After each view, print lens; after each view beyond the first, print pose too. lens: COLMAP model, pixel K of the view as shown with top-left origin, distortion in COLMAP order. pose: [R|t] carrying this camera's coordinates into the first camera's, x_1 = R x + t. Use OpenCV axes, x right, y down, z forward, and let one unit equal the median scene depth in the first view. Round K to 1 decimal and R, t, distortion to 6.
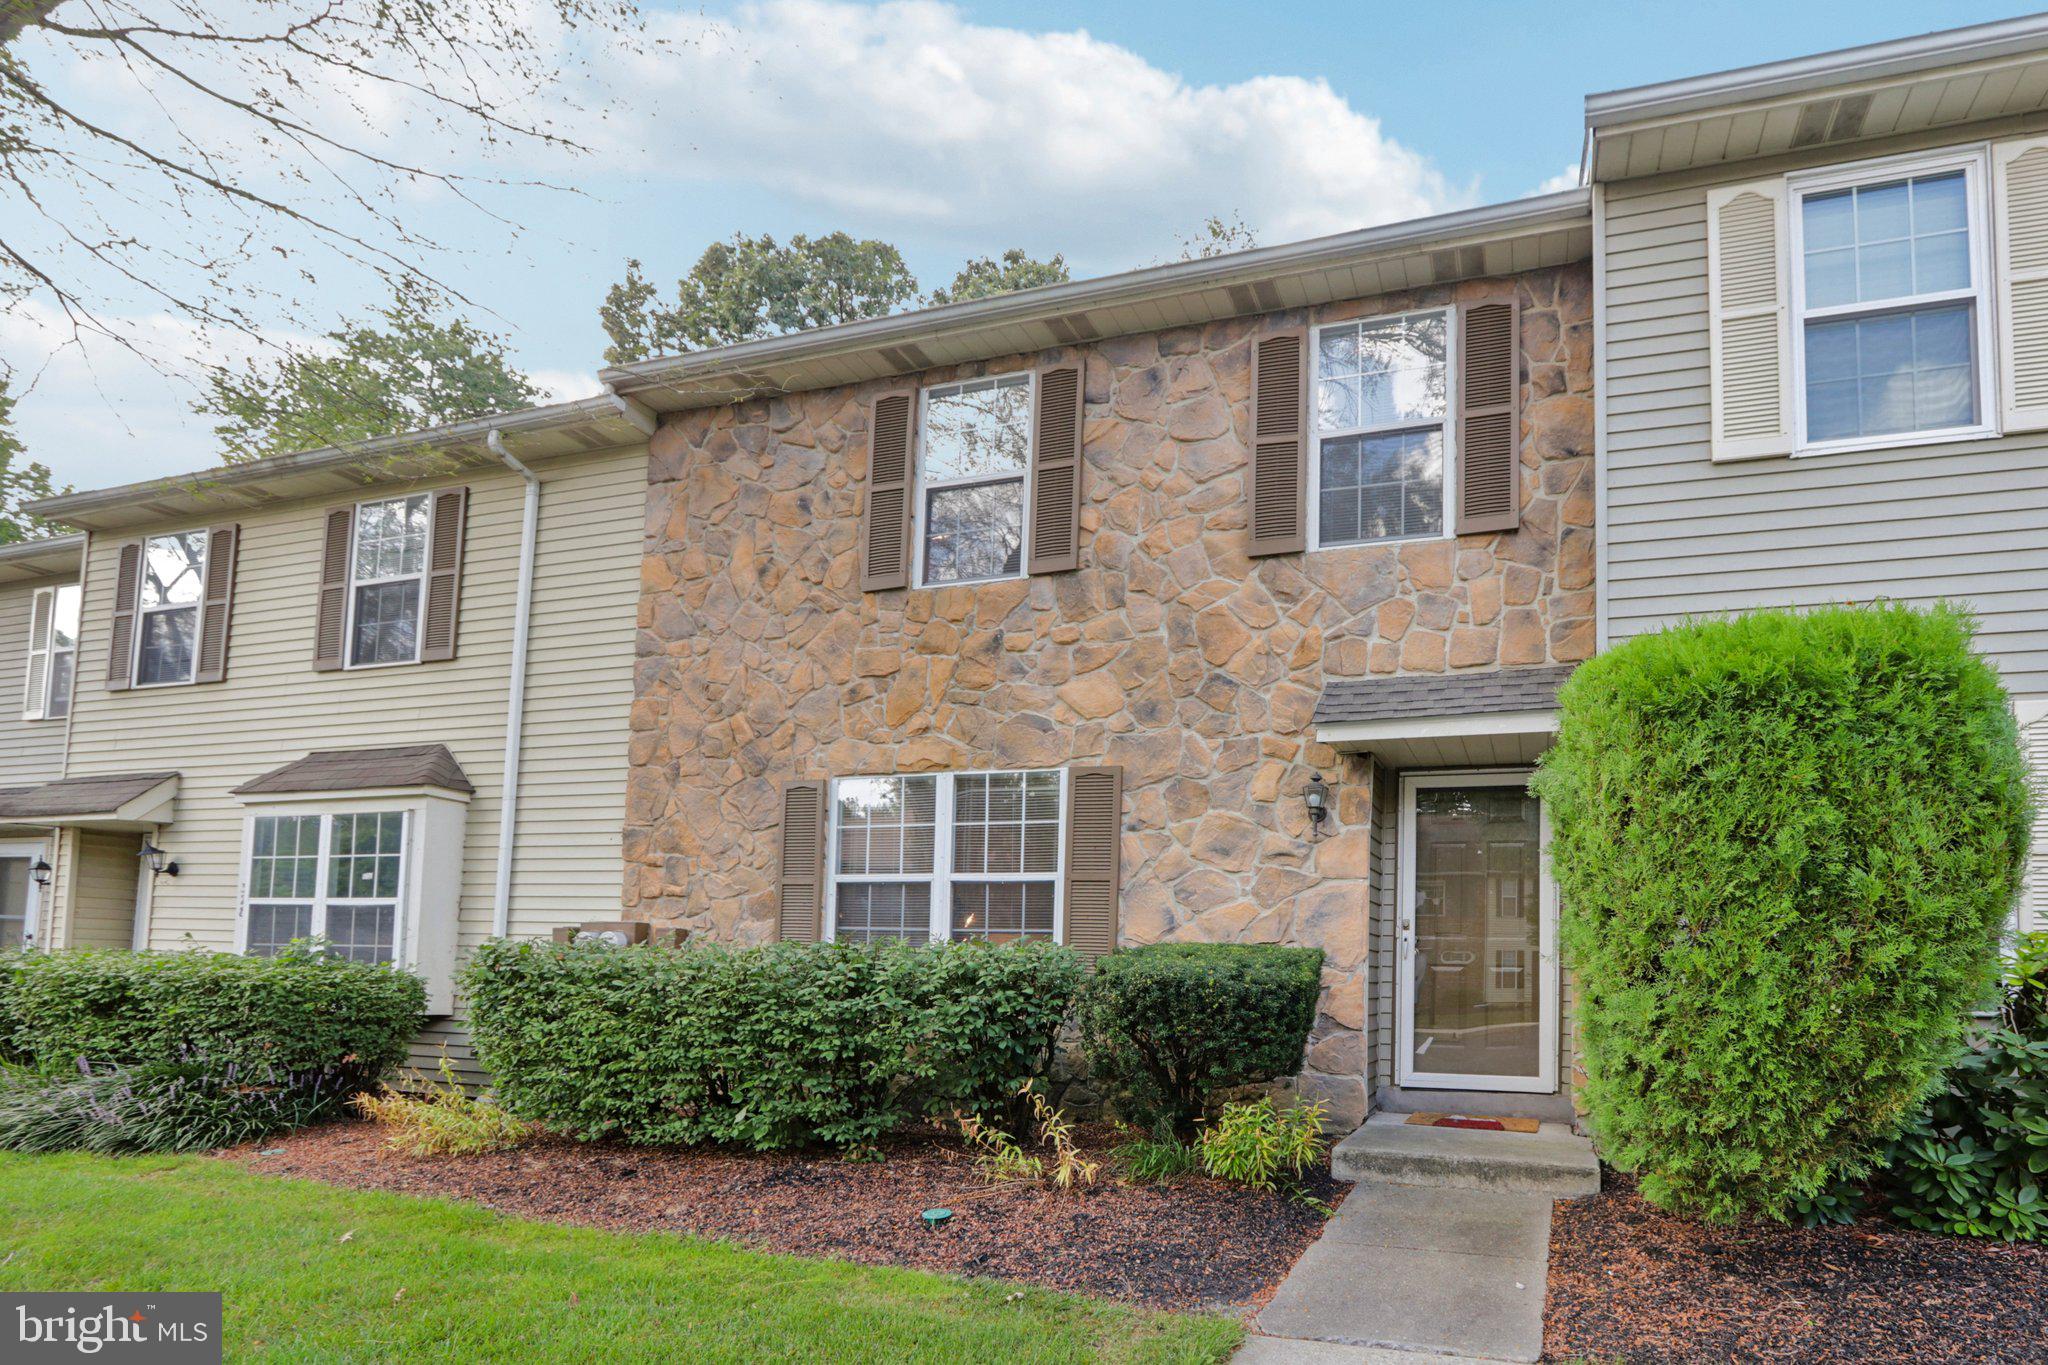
lens RADIAL K [[1365.2, 0, 897.8], [0, 1365.2, 921.3], [0, 0, 1]] dist [-0.005724, -0.038421]
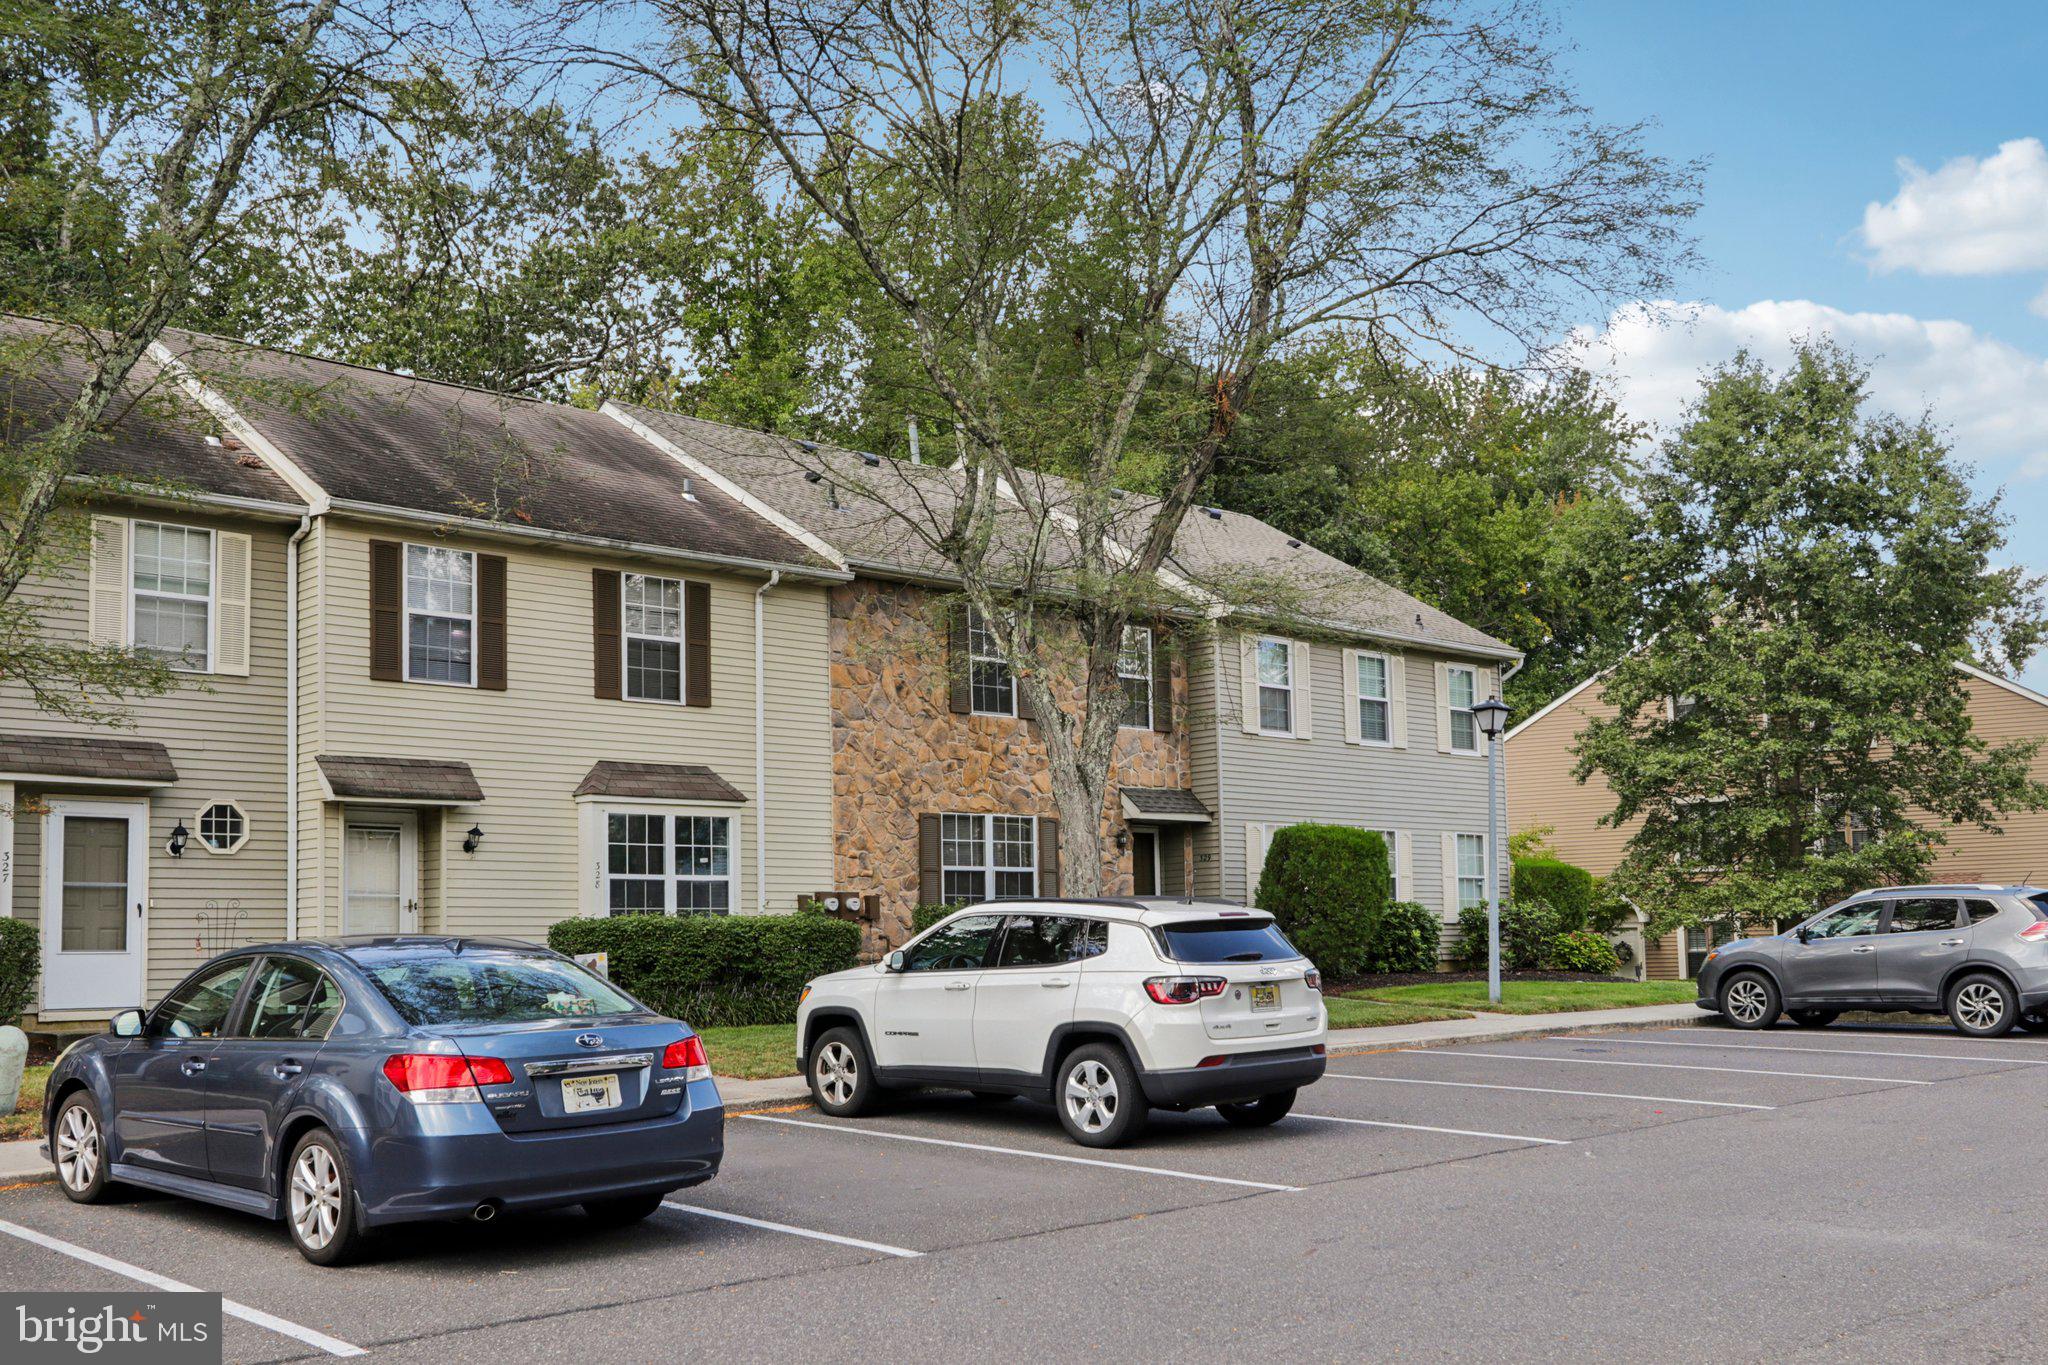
lens RADIAL K [[2014.9, 0, 1019.0], [0, 2014.9, 839.5], [0, 0, 1]] dist [0.002107, -0.003059]
pose [[0.395733, 0.004801, 0.918353, -2.644180], [-0.039255, 0.999161, 0.011692, -0.111686], [-0.917526, -0.040677, 0.395589, -0.172448]]
